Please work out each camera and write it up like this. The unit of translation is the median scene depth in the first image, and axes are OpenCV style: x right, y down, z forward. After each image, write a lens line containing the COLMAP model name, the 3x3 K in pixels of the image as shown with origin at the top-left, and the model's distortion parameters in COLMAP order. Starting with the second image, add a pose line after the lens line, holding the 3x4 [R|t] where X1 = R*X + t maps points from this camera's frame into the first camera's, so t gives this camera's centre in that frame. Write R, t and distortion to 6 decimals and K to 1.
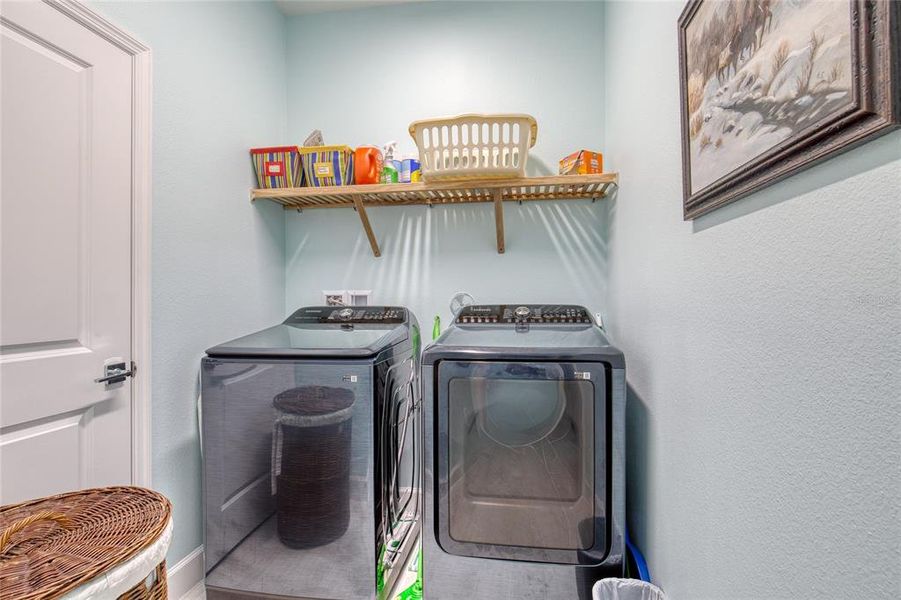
lens RADIAL K [[404.6, 0, 445.1], [0, 404.6, 299.3], [0, 0, 1]] dist [0.000870, 0.000783]
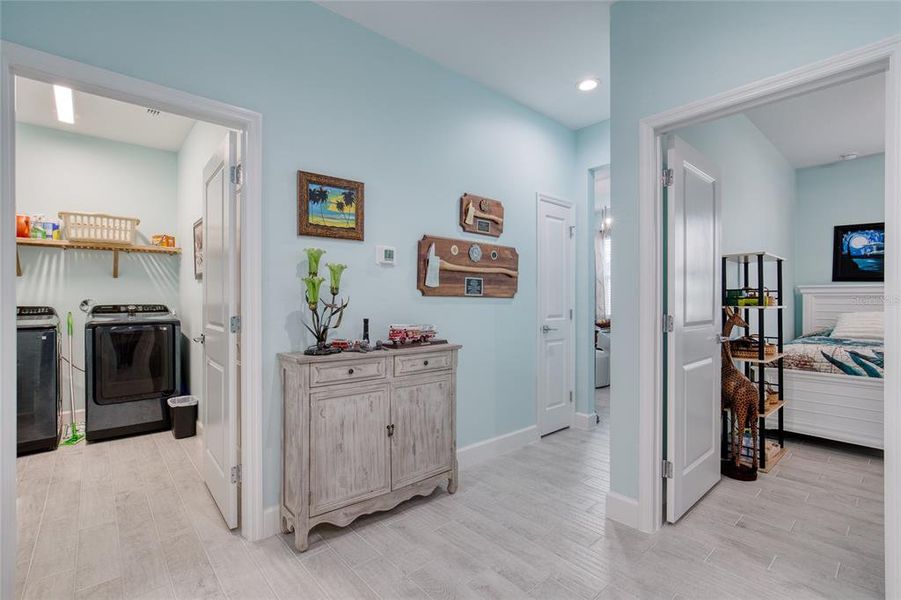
lens RADIAL K [[404.6, 0, 445.1], [0, 404.6, 299.3], [0, 0, 1]] dist [0.000870, 0.000783]
pose [[0.604296, 0.001591, 0.796758, -0.483247], [-0.002006, 0.999998, -0.000475, -0.015966], [-0.796757, -0.001311, 0.604298, -1.516924]]
